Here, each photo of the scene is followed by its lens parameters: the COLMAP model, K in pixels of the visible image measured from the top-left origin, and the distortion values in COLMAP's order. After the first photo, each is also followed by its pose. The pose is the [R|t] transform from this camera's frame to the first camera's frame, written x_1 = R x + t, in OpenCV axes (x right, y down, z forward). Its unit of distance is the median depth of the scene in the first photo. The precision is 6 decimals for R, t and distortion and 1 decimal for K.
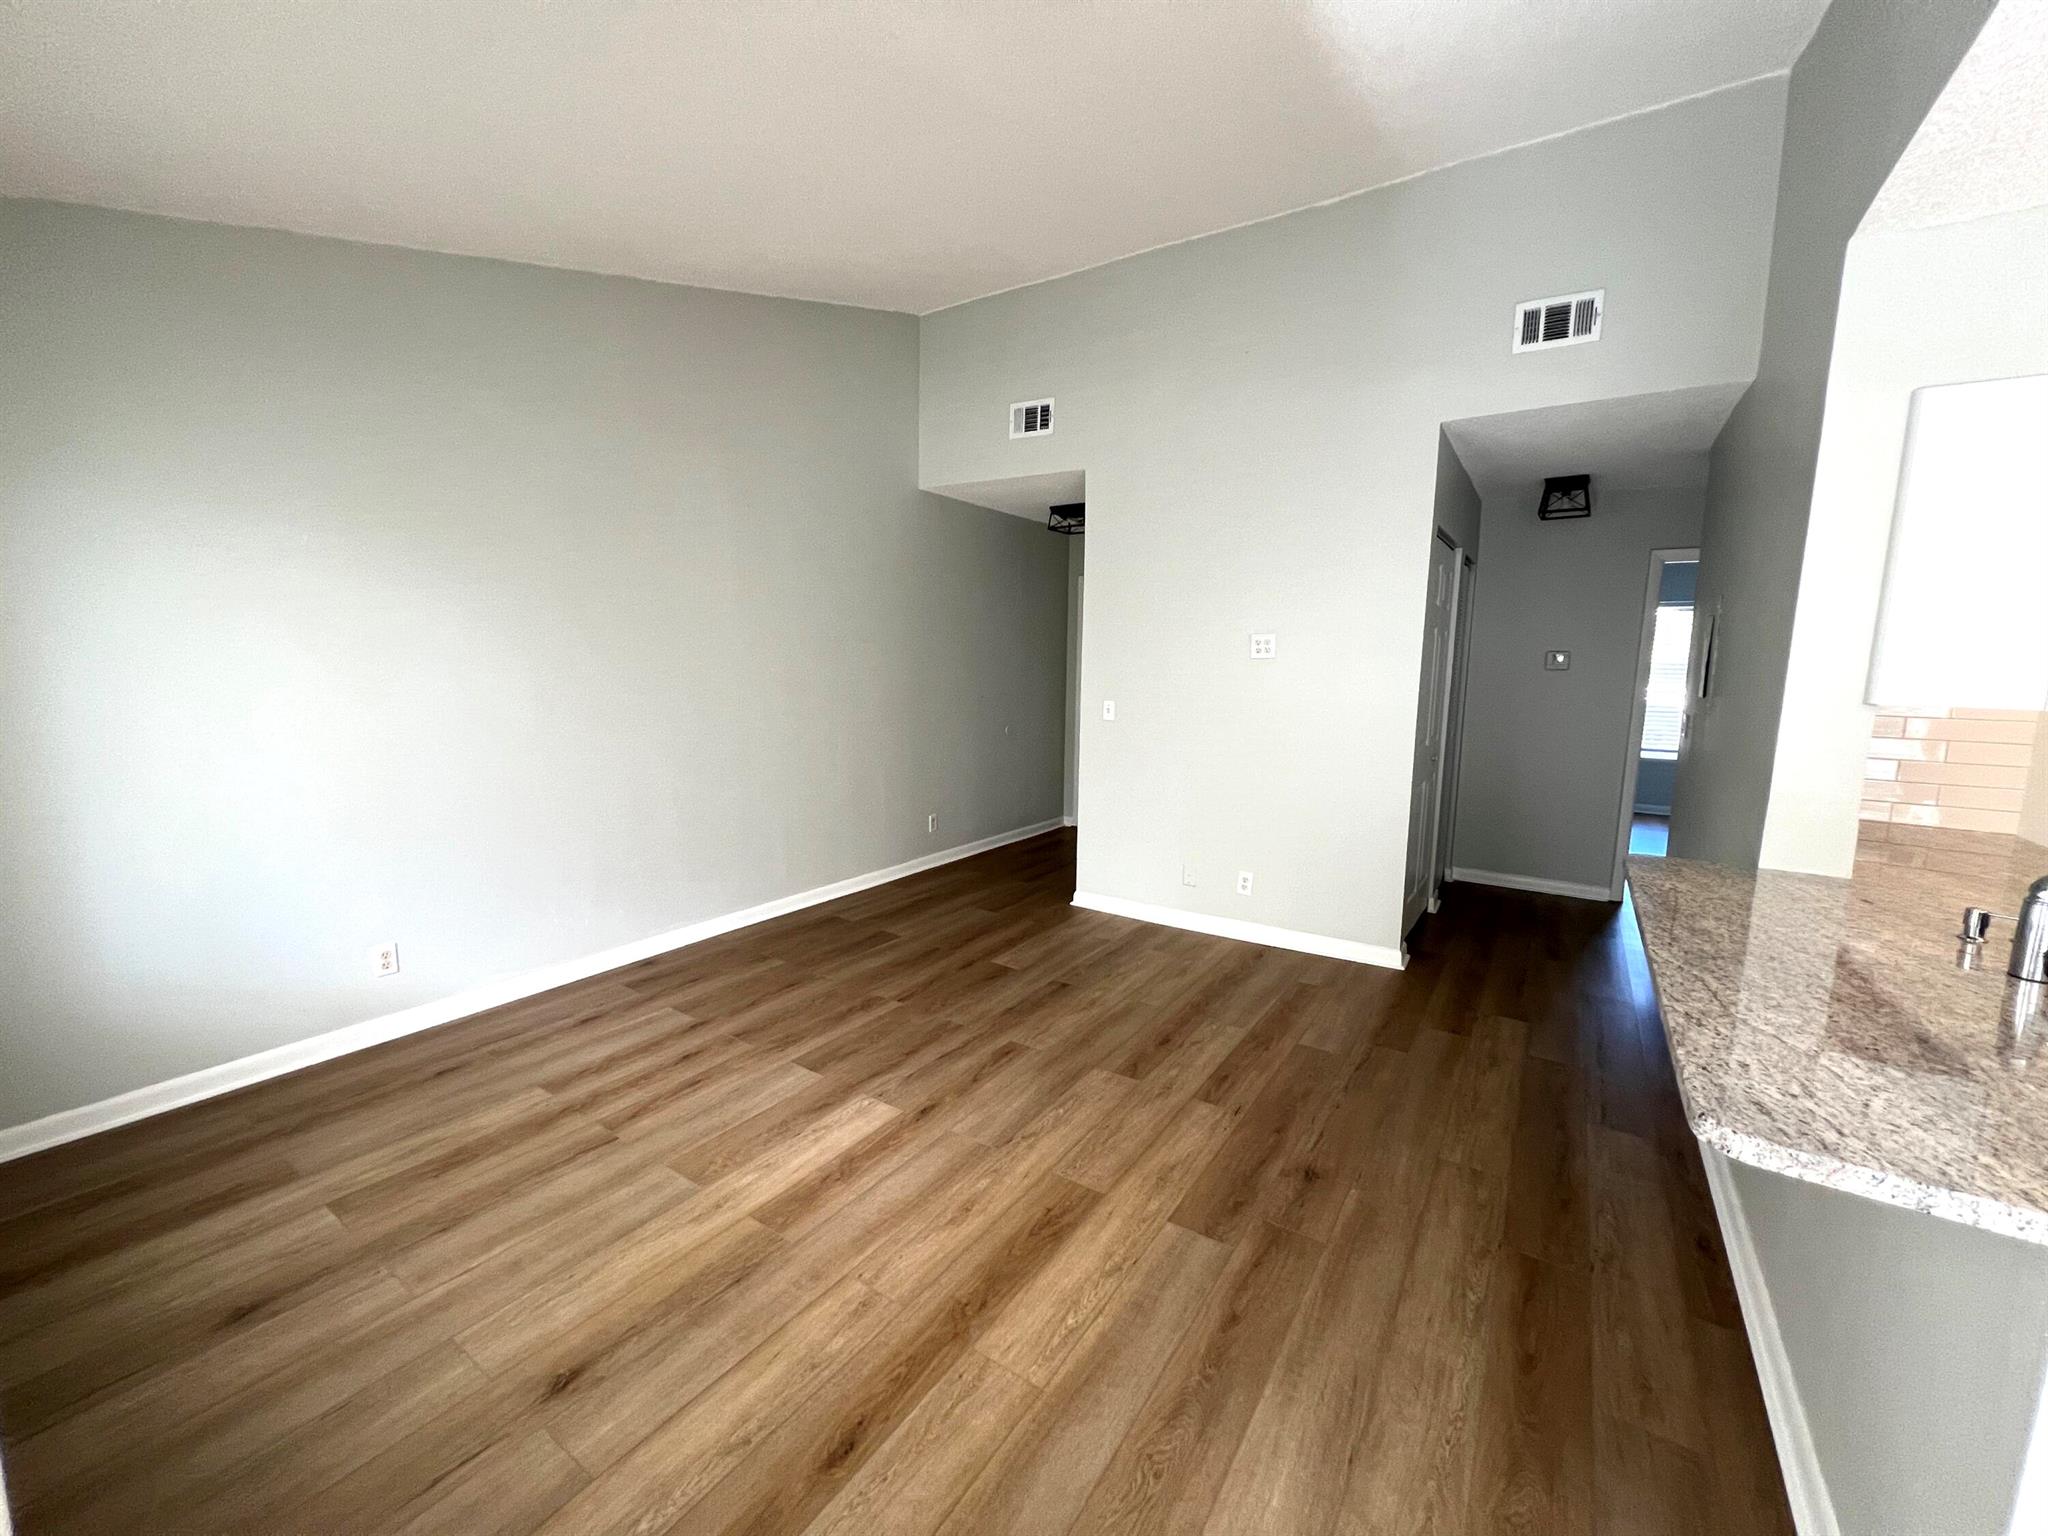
lens RADIAL K [[822.1, 0, 1019.6], [0, 822.1, 761.3], [0, 0, 1]] dist [0.000389, -0.000106]
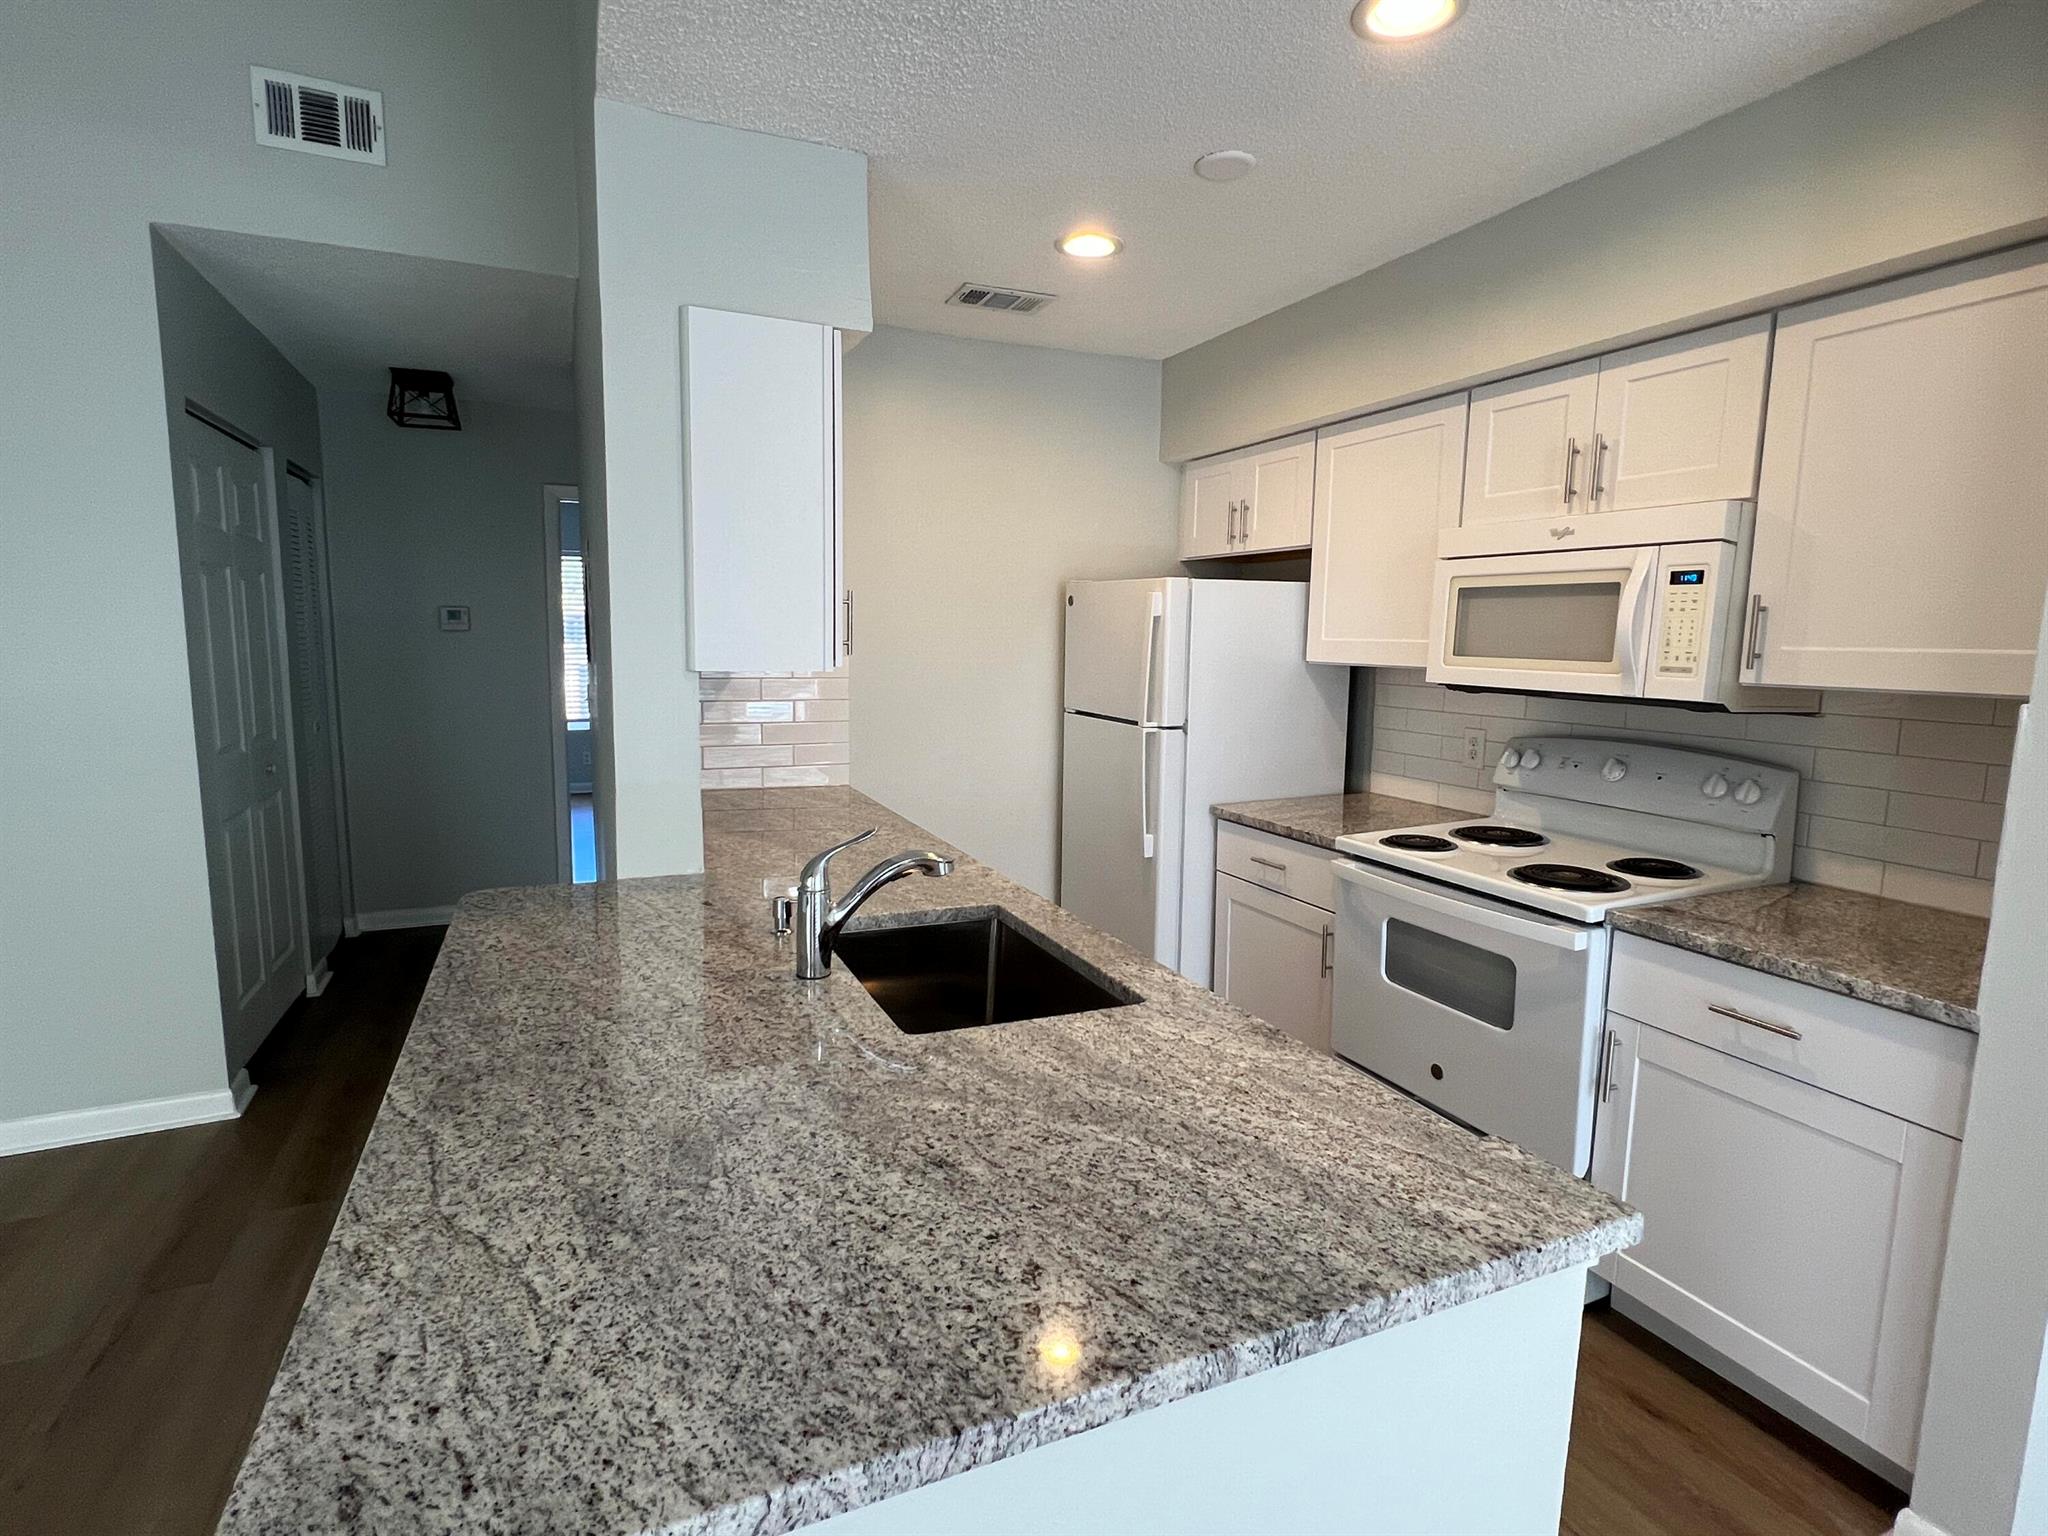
lens RADIAL K [[1021.7, 0, 1016.9], [0, 1021.7, 768.2], [0, 0, 1]] dist [-0.003597, -0.000290]
pose [[0.536097, -0.121929, 0.835304, 0.196312], [0.101273, 0.991657, 0.079755, -0.012073], [-0.838059, 0.041837, 0.543973, 0.086601]]
